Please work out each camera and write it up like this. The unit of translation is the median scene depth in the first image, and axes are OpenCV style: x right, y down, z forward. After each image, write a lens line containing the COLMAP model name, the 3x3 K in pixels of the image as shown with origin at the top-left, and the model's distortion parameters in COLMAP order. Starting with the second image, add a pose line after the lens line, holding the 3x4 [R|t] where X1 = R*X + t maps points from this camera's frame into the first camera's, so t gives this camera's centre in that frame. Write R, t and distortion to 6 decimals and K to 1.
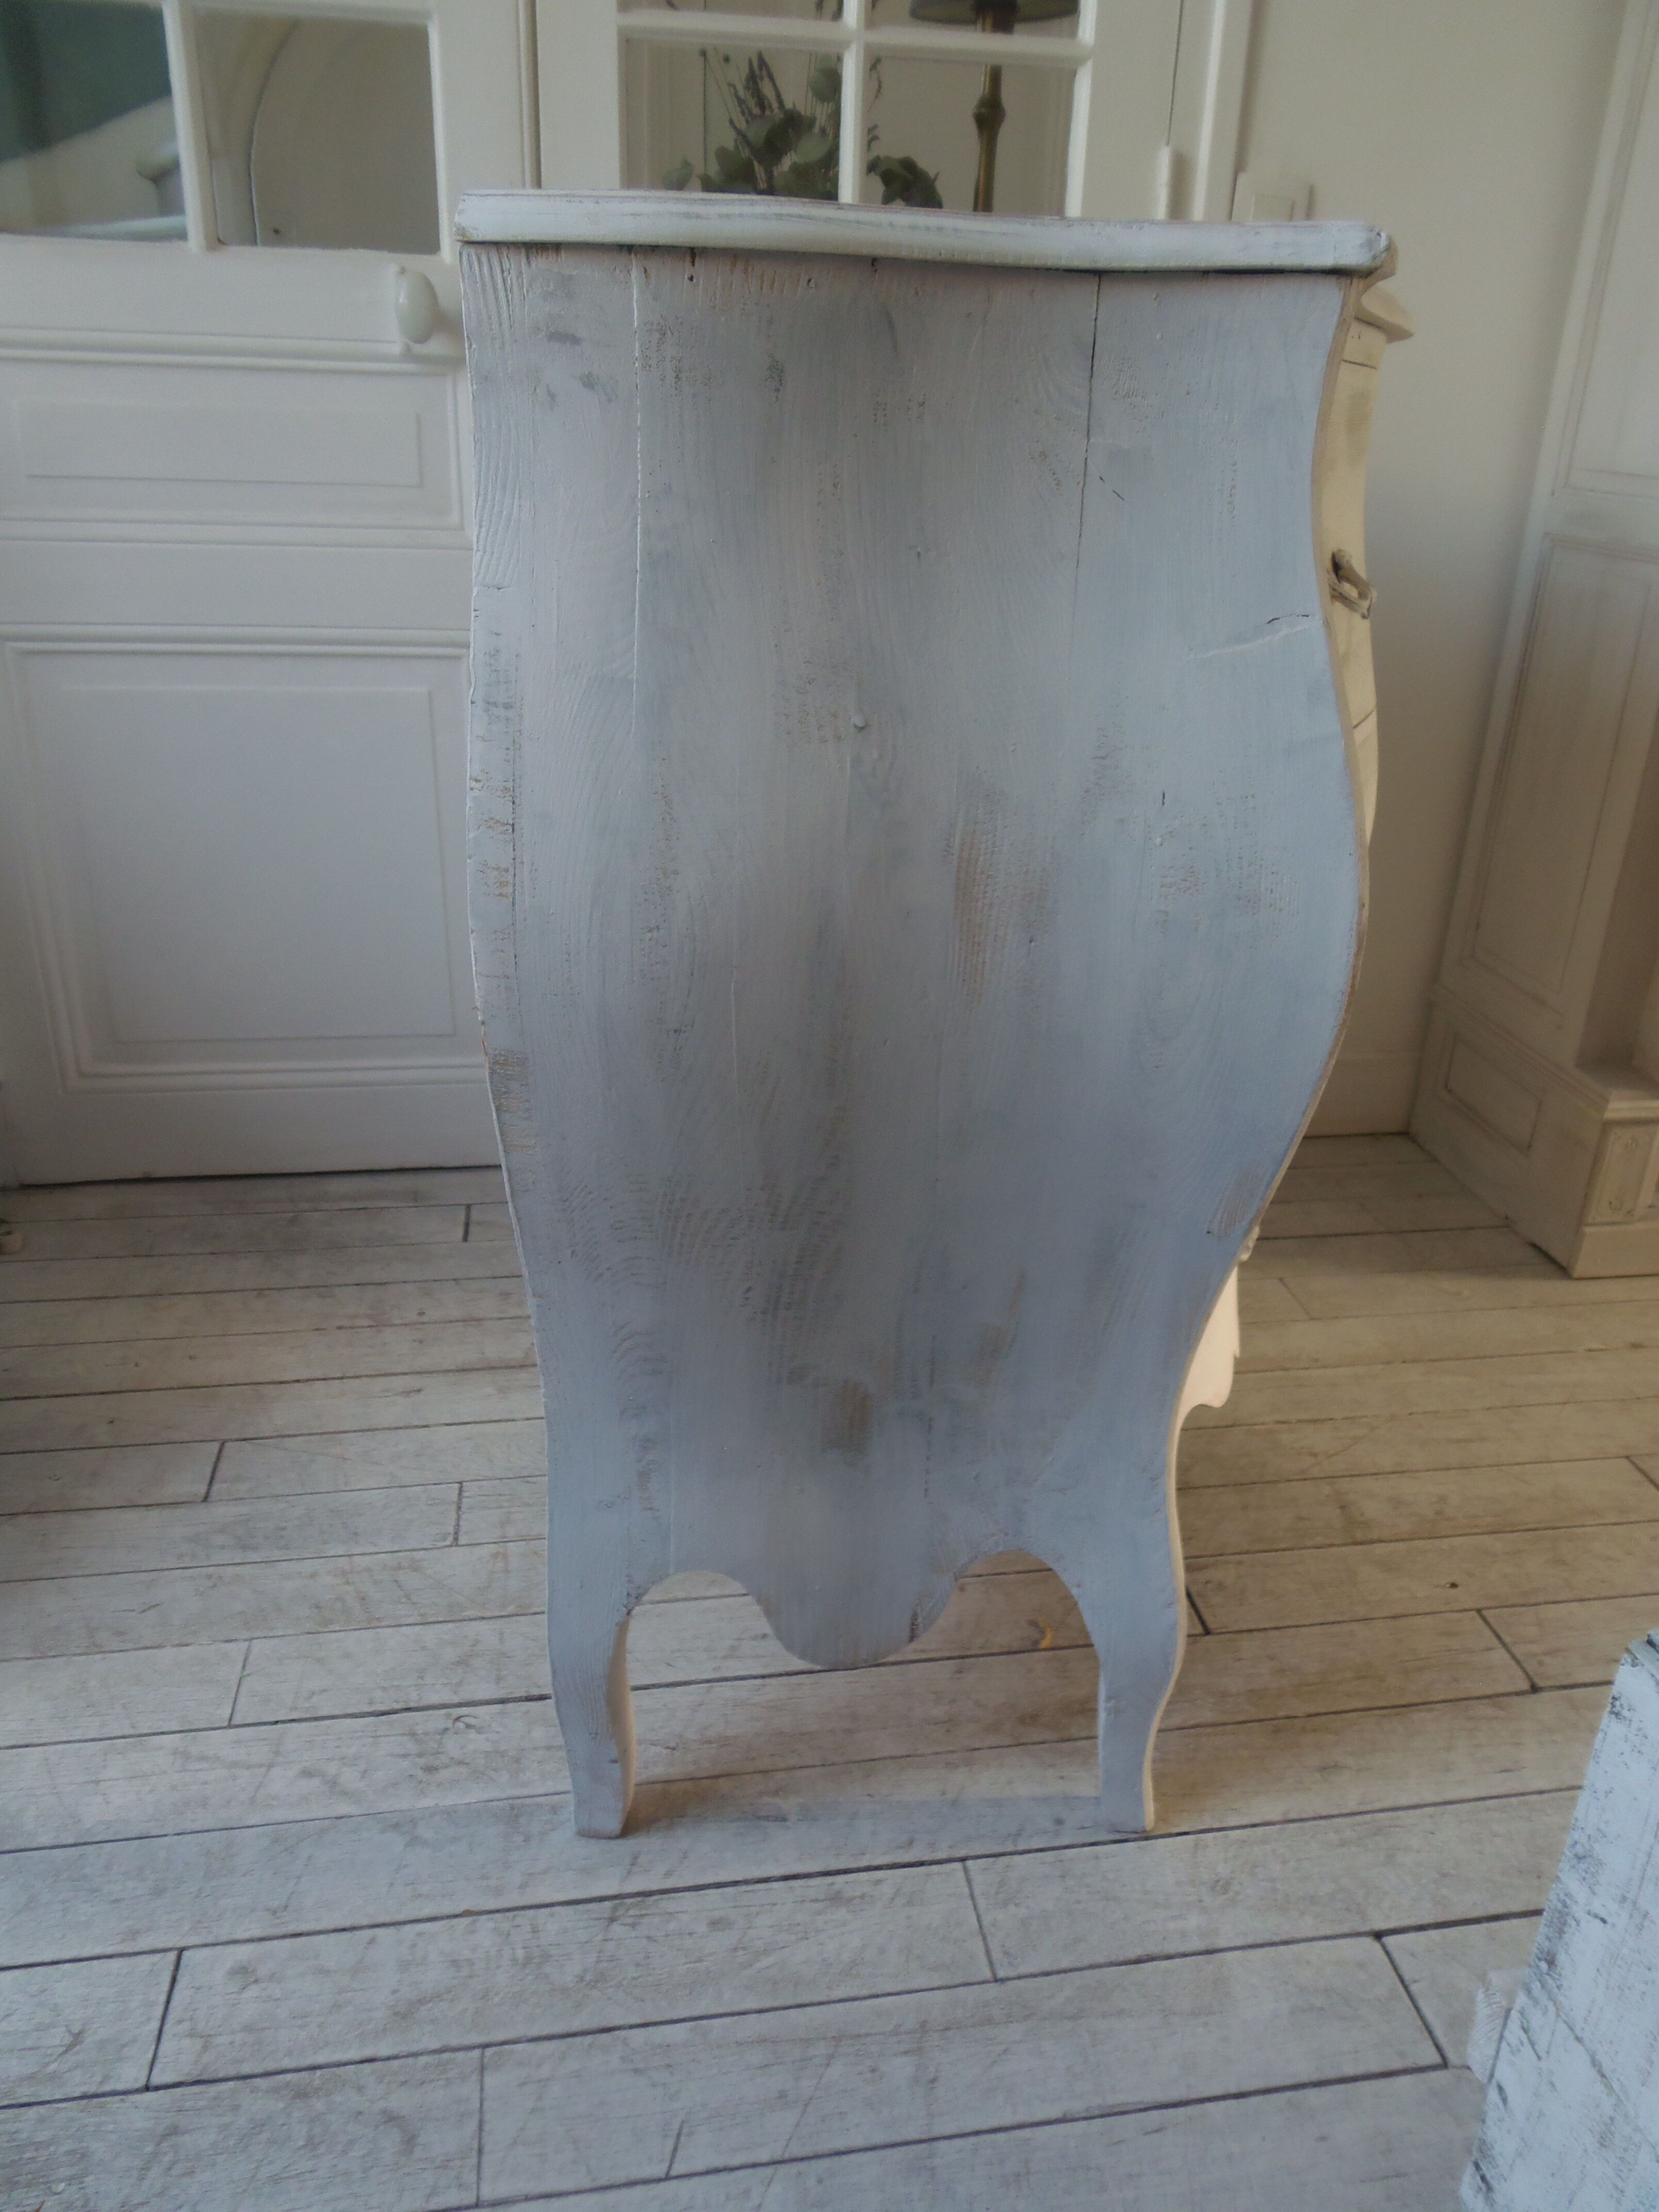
lens RADIAL K [[1608.6, 0, 856.7], [0, 1608.6, 1119.8], [0, 0, 1]] dist [-0.007930, -0.000874]
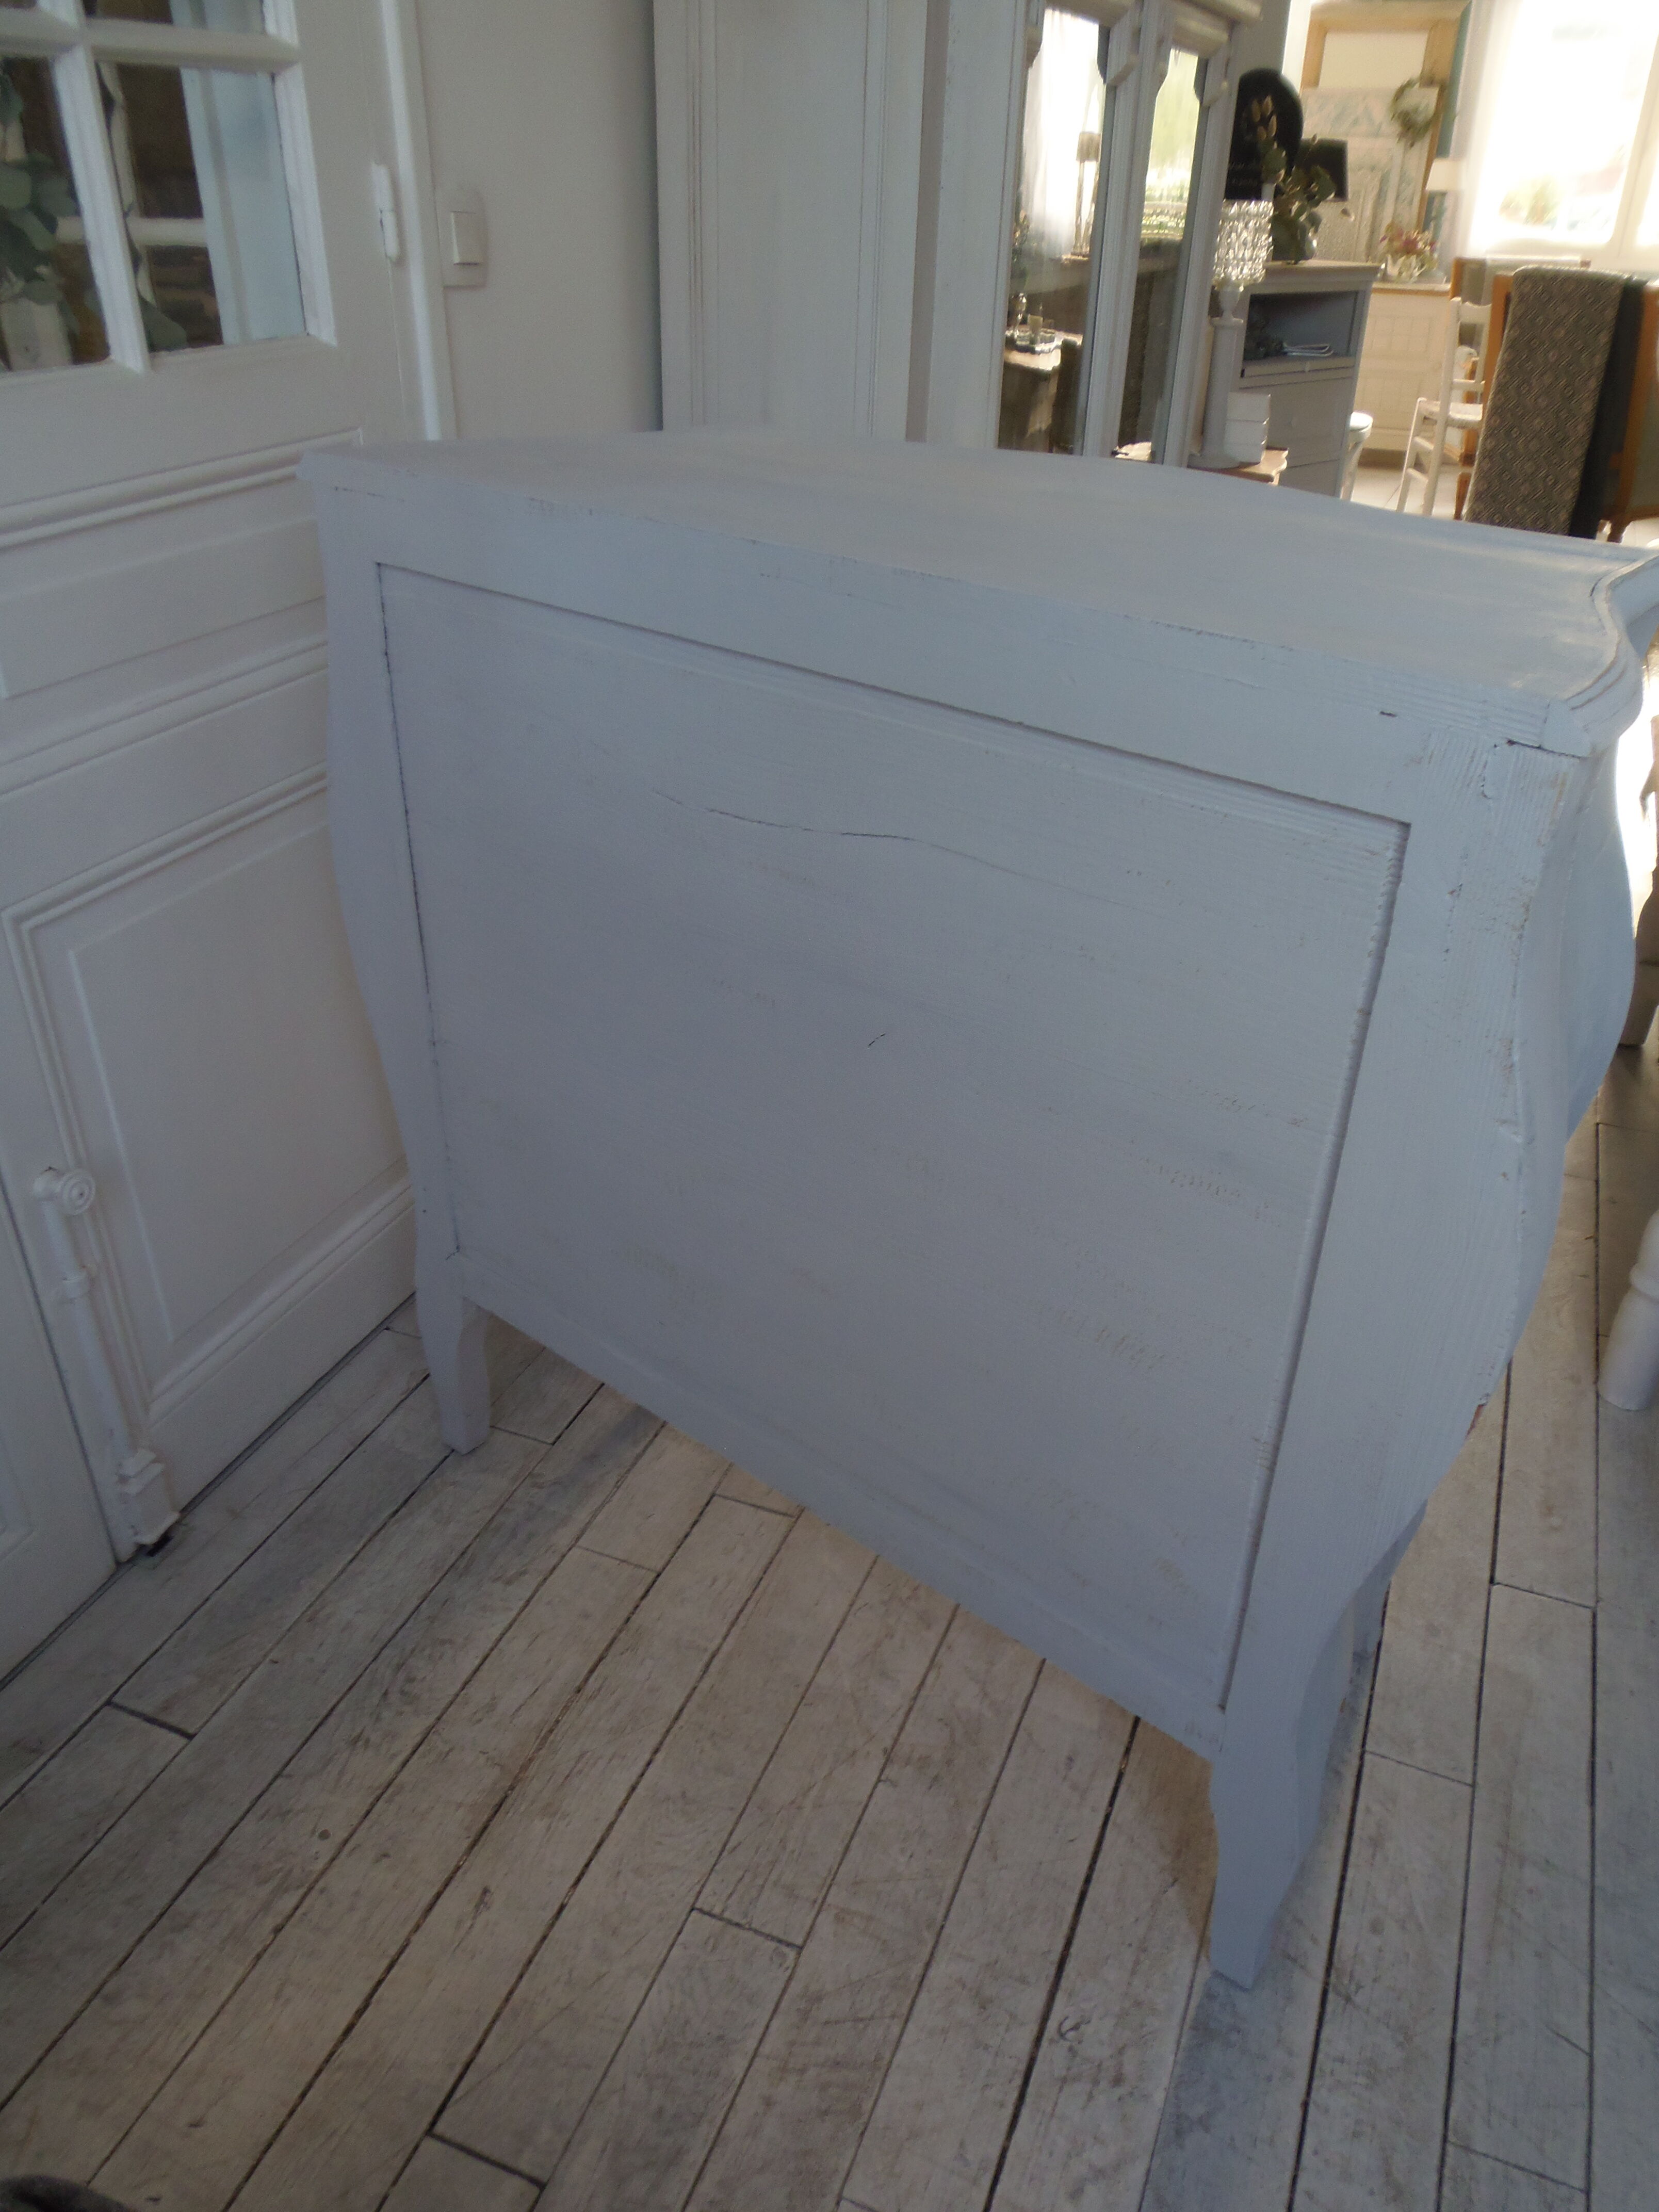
lens RADIAL K [[1608.6, 0, 843.1], [0, 1608.6, 1141.2], [0, 0, 1]] dist [-0.007930, -0.000874]
pose [[0.524892, -0.458364, 0.717210, -0.617484], [0.342631, 0.885117, 0.314917, -0.375699], [-0.779161, 0.080441, 0.621641, 0.354192]]
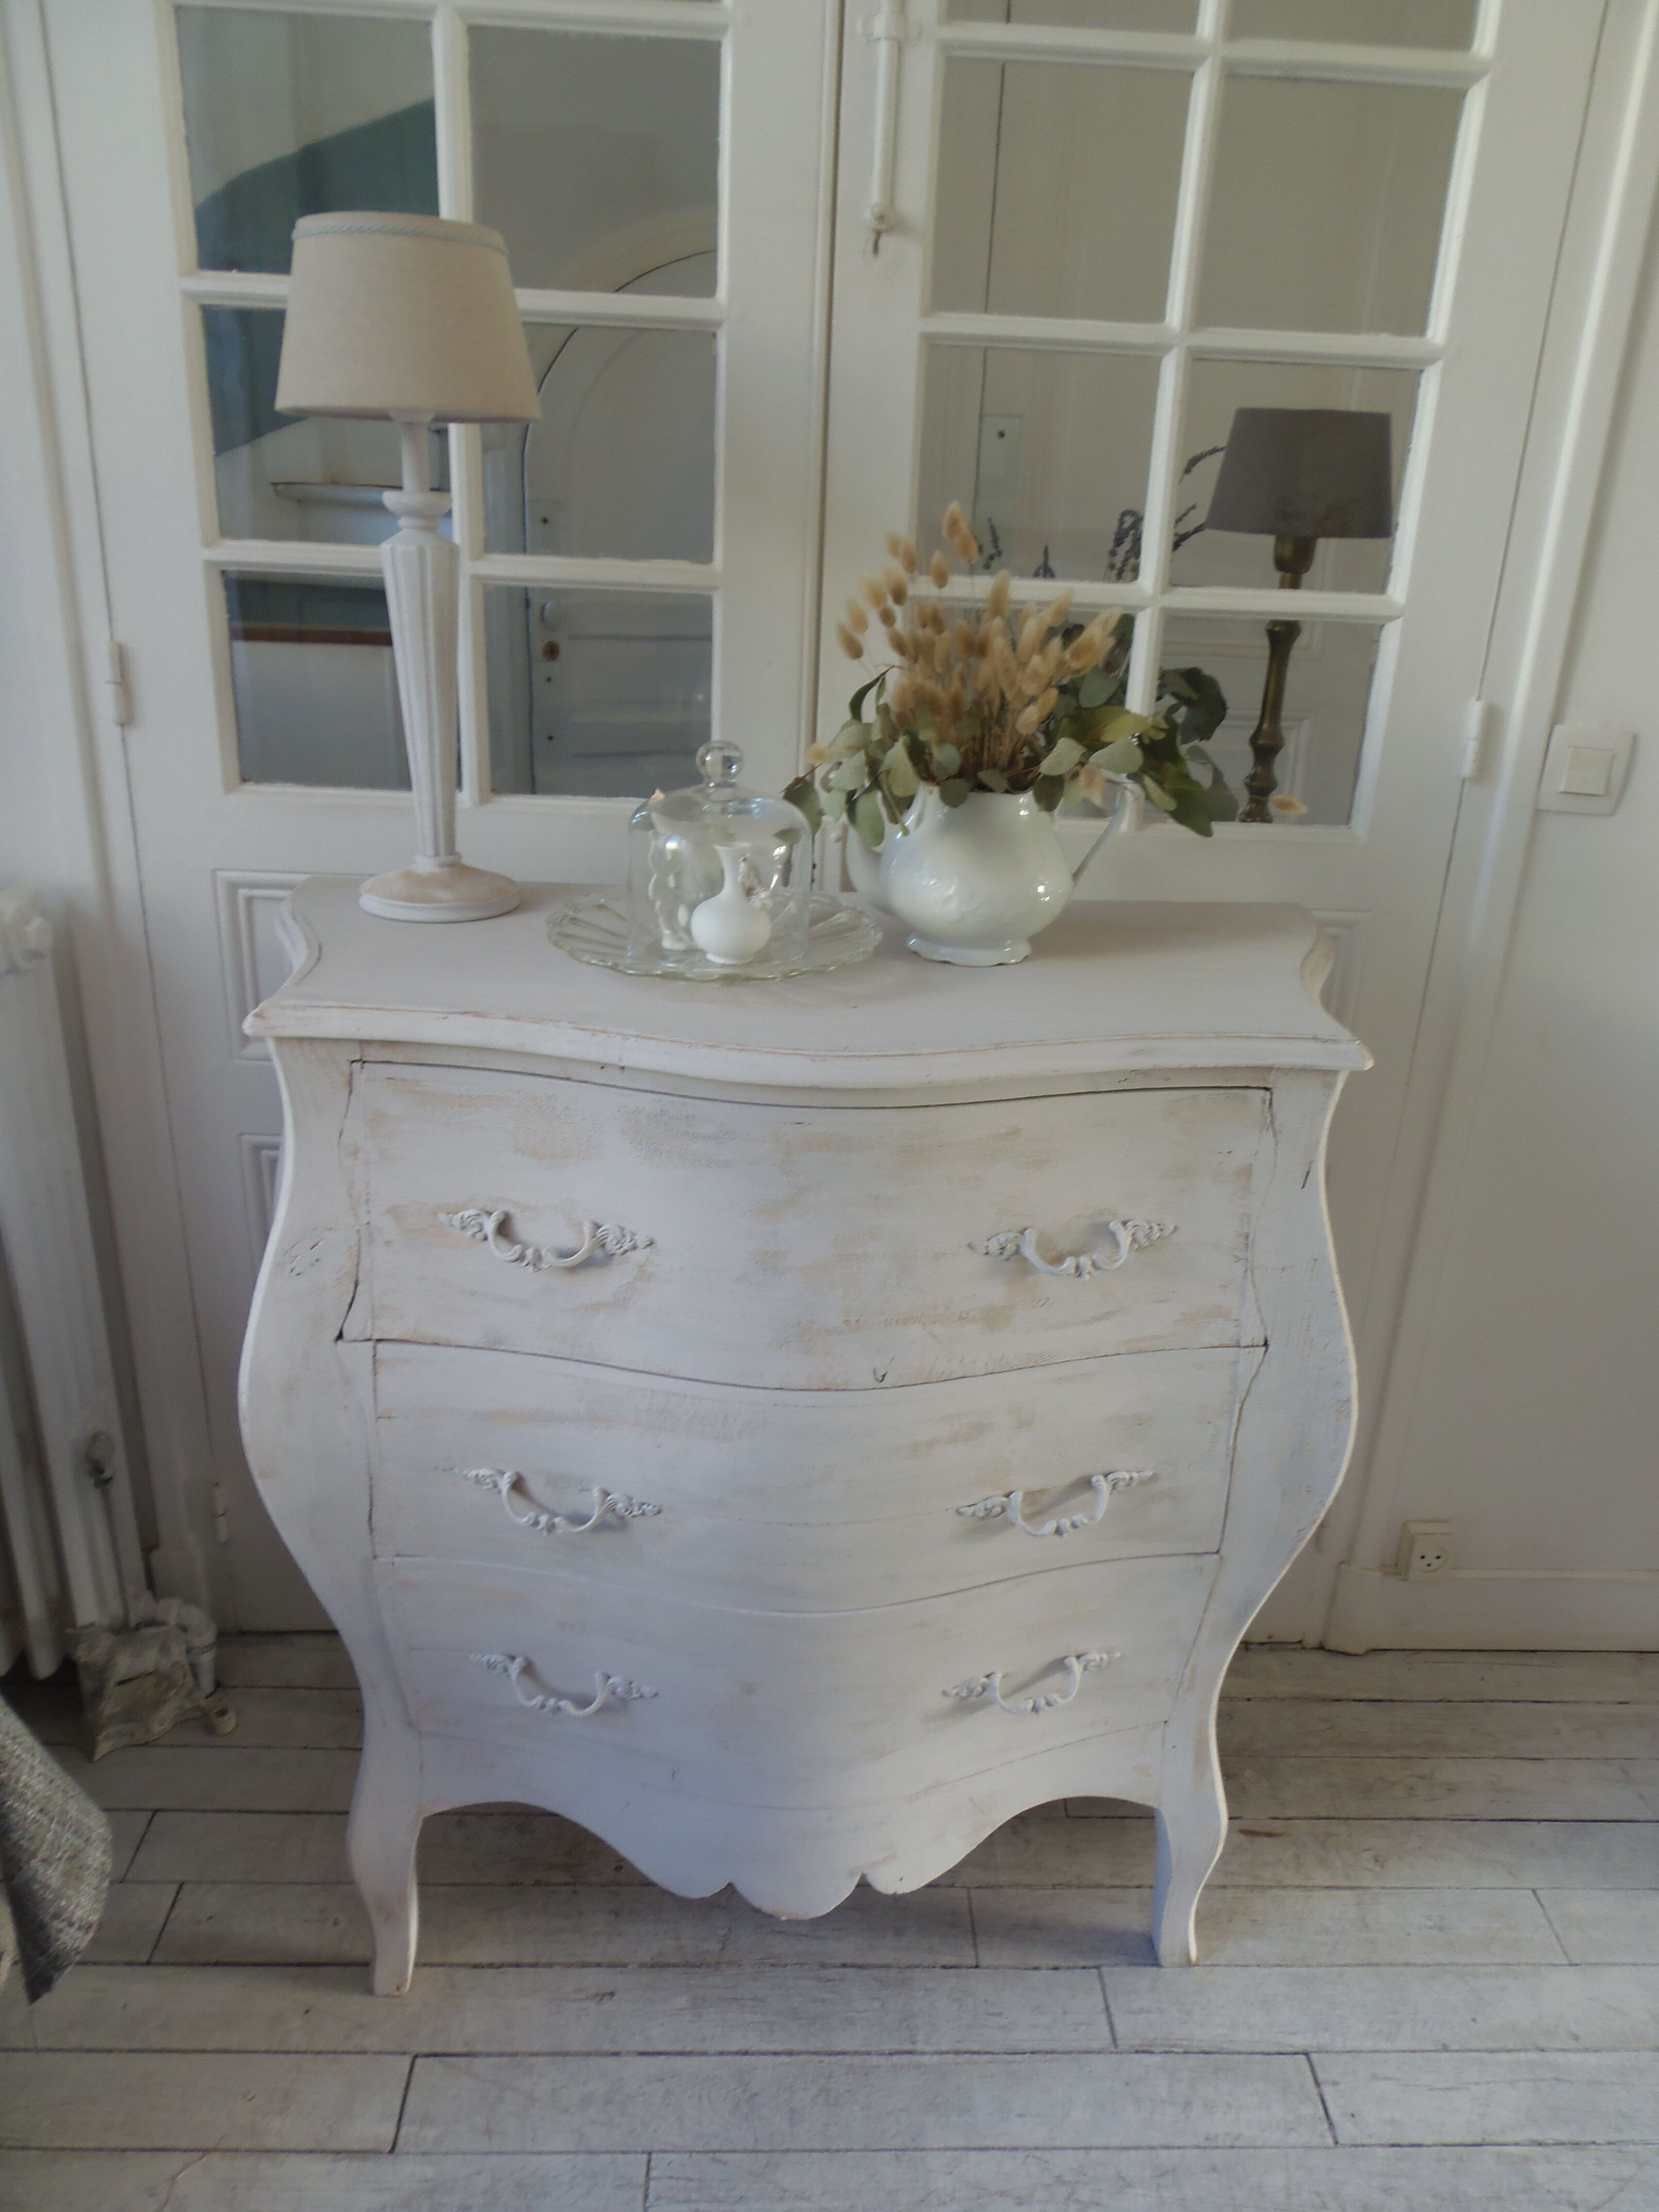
lens RADIAL K [[1608.6, 0, 861.2], [0, 1608.6, 1123.4], [0, 0, 1]] dist [-0.007930, -0.000874]
pose [[0.991343, 0.059745, -0.116913, -0.044832], [-0.063880, 0.997446, -0.031941, -0.353458], [0.114706, 0.039133, 0.992628, 0.041290]]
